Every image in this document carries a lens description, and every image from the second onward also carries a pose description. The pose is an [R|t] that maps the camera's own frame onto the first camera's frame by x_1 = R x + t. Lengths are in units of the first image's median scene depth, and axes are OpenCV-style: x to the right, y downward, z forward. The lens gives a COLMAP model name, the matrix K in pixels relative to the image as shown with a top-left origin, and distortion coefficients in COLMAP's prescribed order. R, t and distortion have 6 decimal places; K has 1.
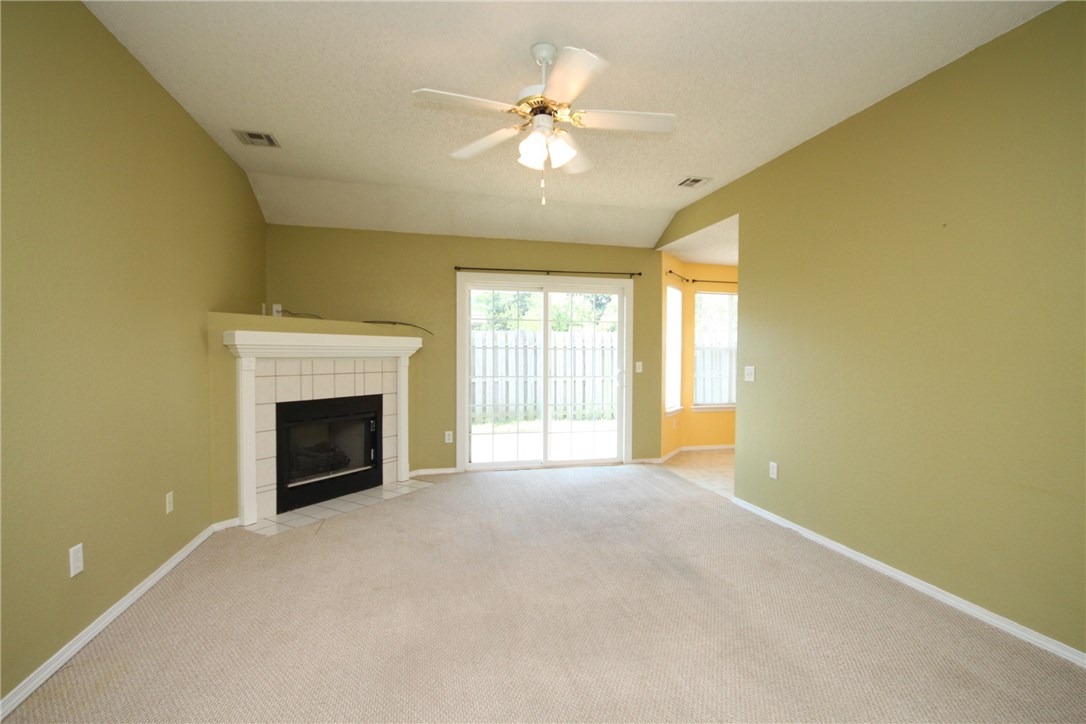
lens RADIAL K [[508.3, 0, 543.0], [0, 508.3, 362.0], [0, 0, 1]] dist [0.000301, 0.000043]
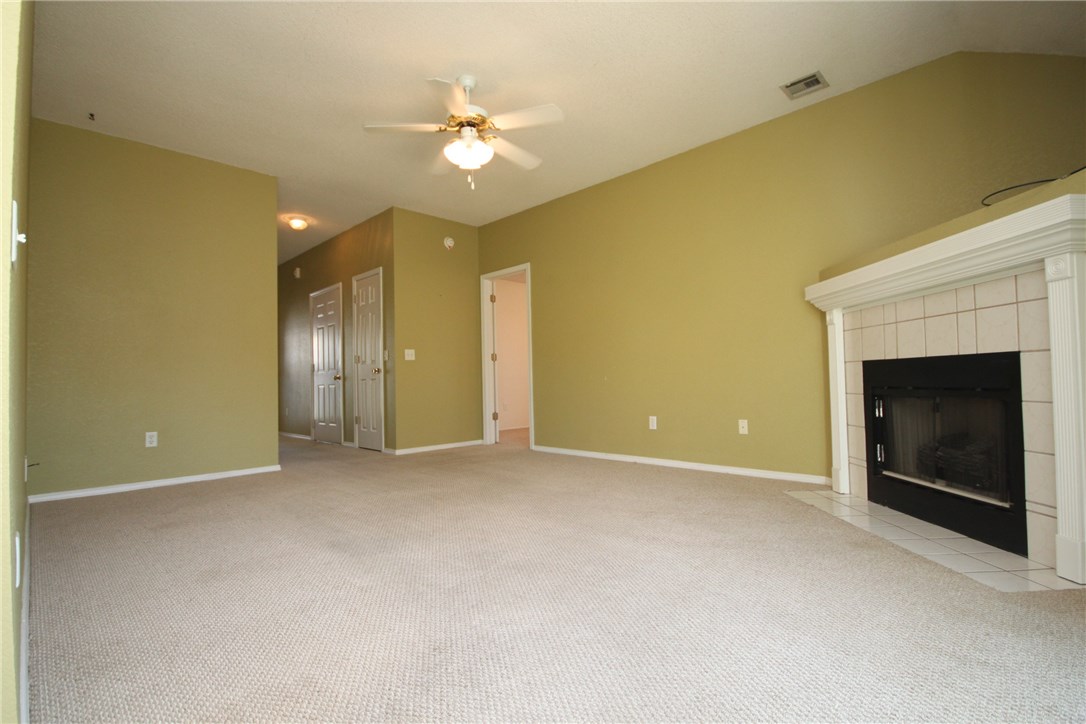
lens RADIAL K [[508.3, 0, 543.0], [0, 508.3, 362.0], [0, 0, 1]] dist [0.000301, 0.000043]
pose [[-0.861757, -0.002220, -0.507316, 0.304330], [0.011881, 0.999628, -0.024557, 0.090352], [0.507182, -0.027190, -0.861410, 1.353132]]
